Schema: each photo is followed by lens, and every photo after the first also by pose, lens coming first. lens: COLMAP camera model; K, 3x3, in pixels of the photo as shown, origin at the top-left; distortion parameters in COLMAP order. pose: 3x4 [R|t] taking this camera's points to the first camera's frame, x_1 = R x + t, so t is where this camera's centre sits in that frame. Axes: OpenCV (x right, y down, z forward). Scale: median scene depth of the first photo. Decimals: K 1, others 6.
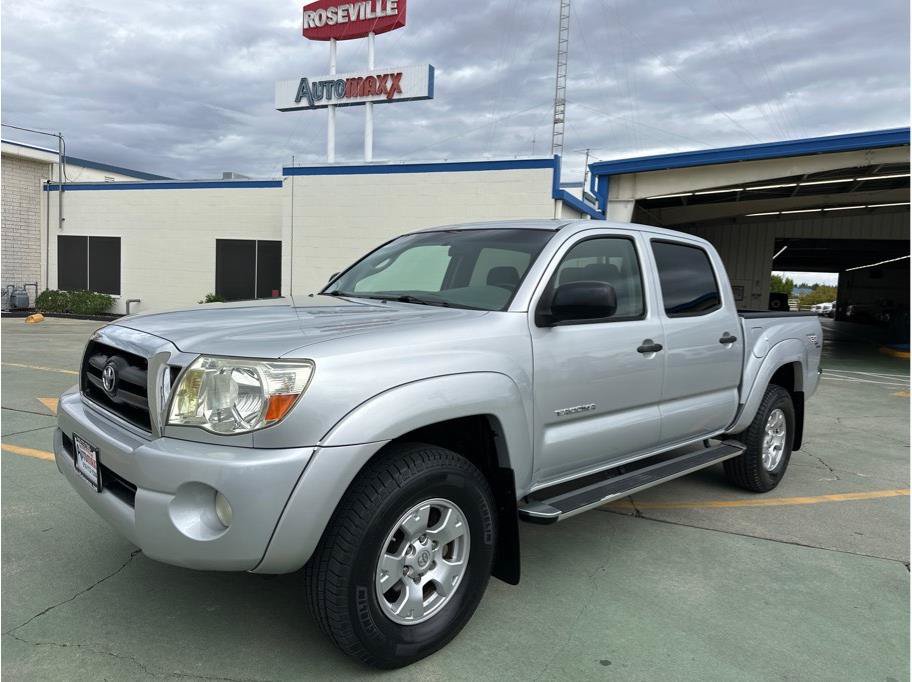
lens RADIAL K [[642.6, 0, 456.0], [0, 642.6, 341.0], [0, 0, 1]] dist [0.043445, -0.054870]
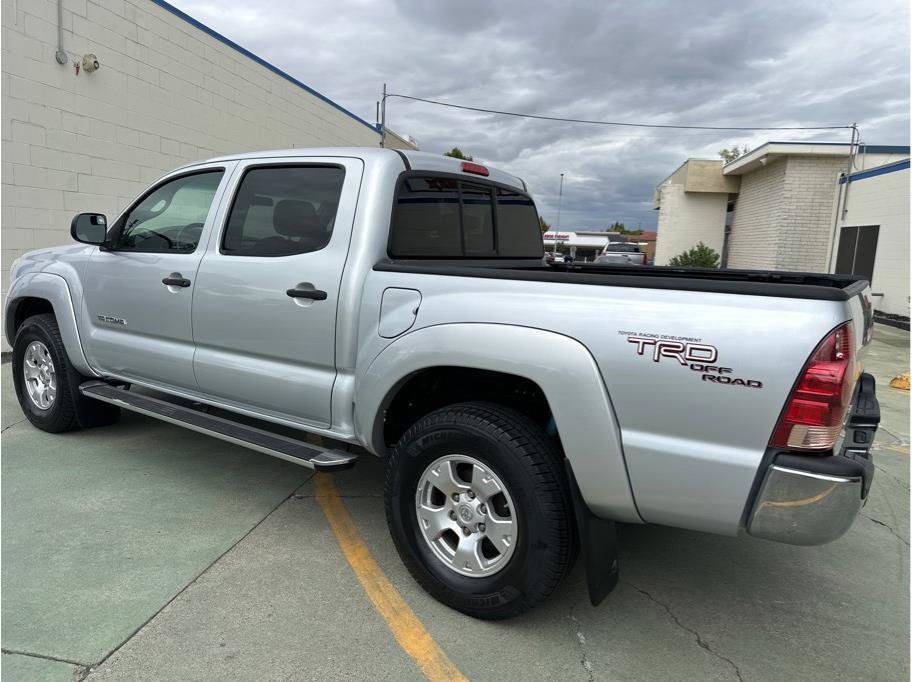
lens RADIAL K [[634.2, 0, 452.8], [0, 634.2, 347.9], [0, 0, 1]] dist [0.053414, -0.063833]
pose [[0.202612, 0.124591, -0.971301, 0.860679], [-0.121647, 0.987393, 0.101280, -0.026041], [0.971674, 0.097635, 0.215213, 0.779512]]
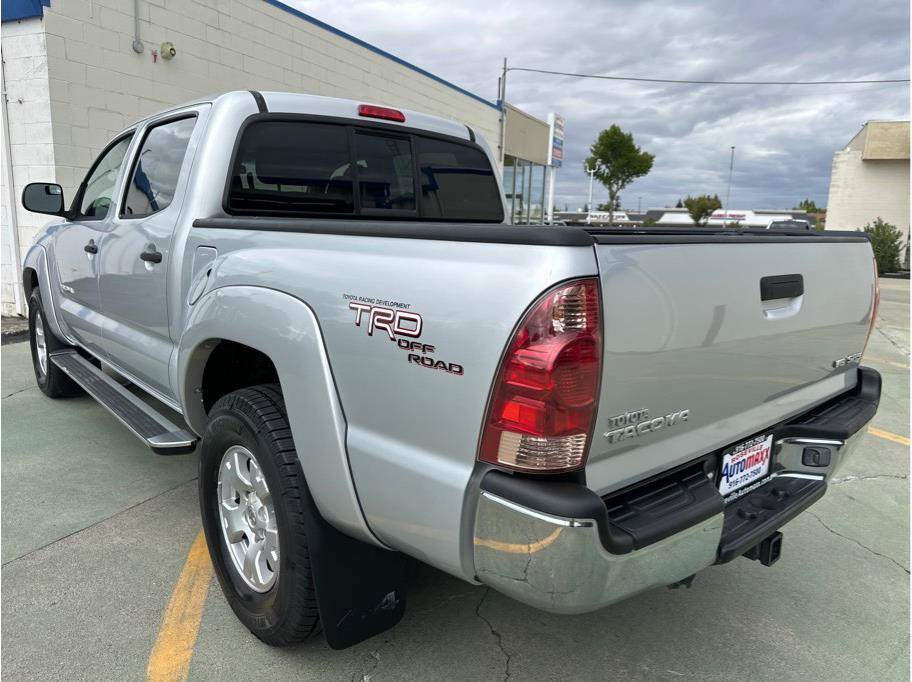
lens RADIAL K [[639.7, 0, 456.0], [0, 639.7, 341.0], [0, 0, 1]] dist [0.041843, -0.057352]
pose [[-0.038289, 0.139213, -0.989522, 0.799210], [-0.118604, 0.982615, 0.142831, -0.036272], [0.992203, 0.122830, -0.021112, 1.013845]]
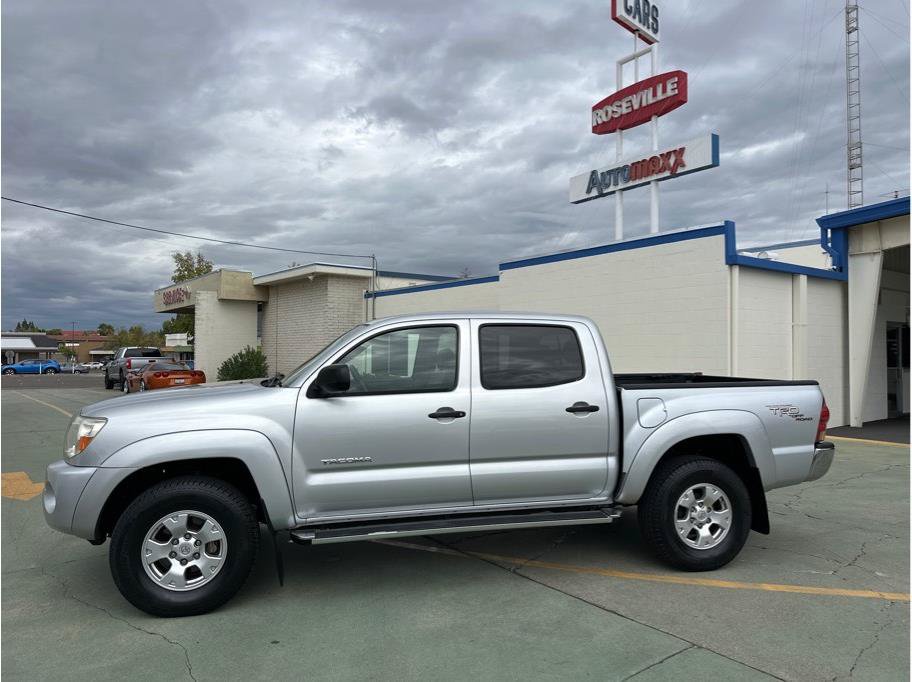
lens RADIAL K [[639.7, 0, 456.0], [0, 639.7, 341.0], [0, 0, 1]] dist [0.041843, -0.057352]
pose [[0.862365, -0.053402, -0.503463, 0.597642], [-0.005866, 0.993301, -0.115407, 0.006661], [0.506253, 0.102476, 0.856275, -0.022232]]
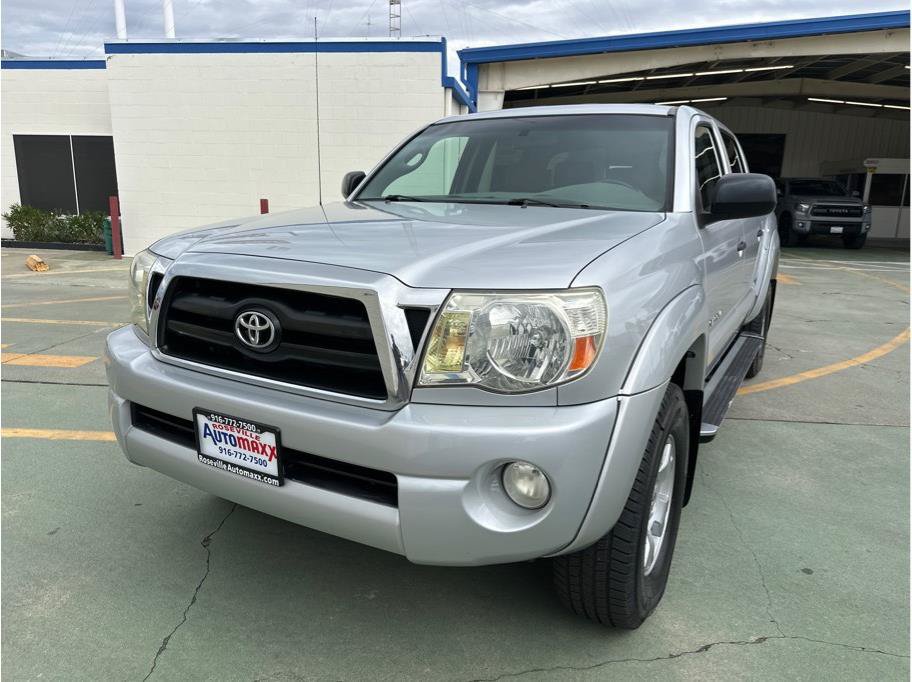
lens RADIAL K [[642.9, 0, 460.0], [0, 642.9, 339.1], [0, 0, 1]] dist [0.041348, -0.052700]
pose [[0.958417, -0.090187, 0.270747, -0.236810], [0.048827, 0.986582, 0.155793, -0.014530], [-0.281165, -0.136095, 0.949960, 0.120615]]
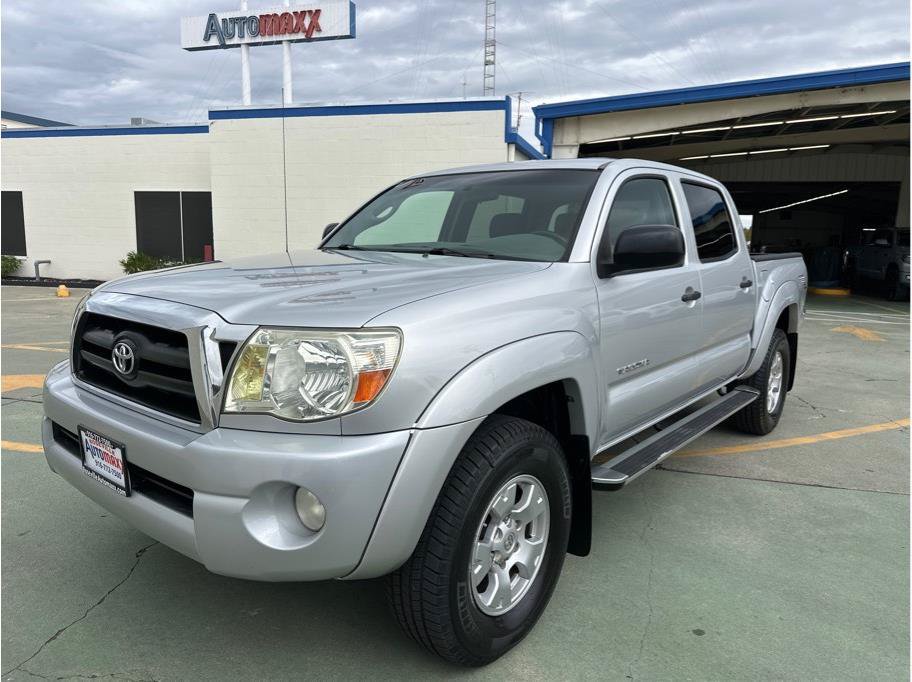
lens RADIAL K [[642.9, 0, 460.0], [0, 642.9, 339.1], [0, 0, 1]] dist [0.041348, -0.052700]
pose [[0.991941, -0.044335, 0.118694, -0.096490], [0.035569, 0.996550, 0.074981, -0.005984], [-0.121609, -0.070155, 0.990096, 0.063222]]
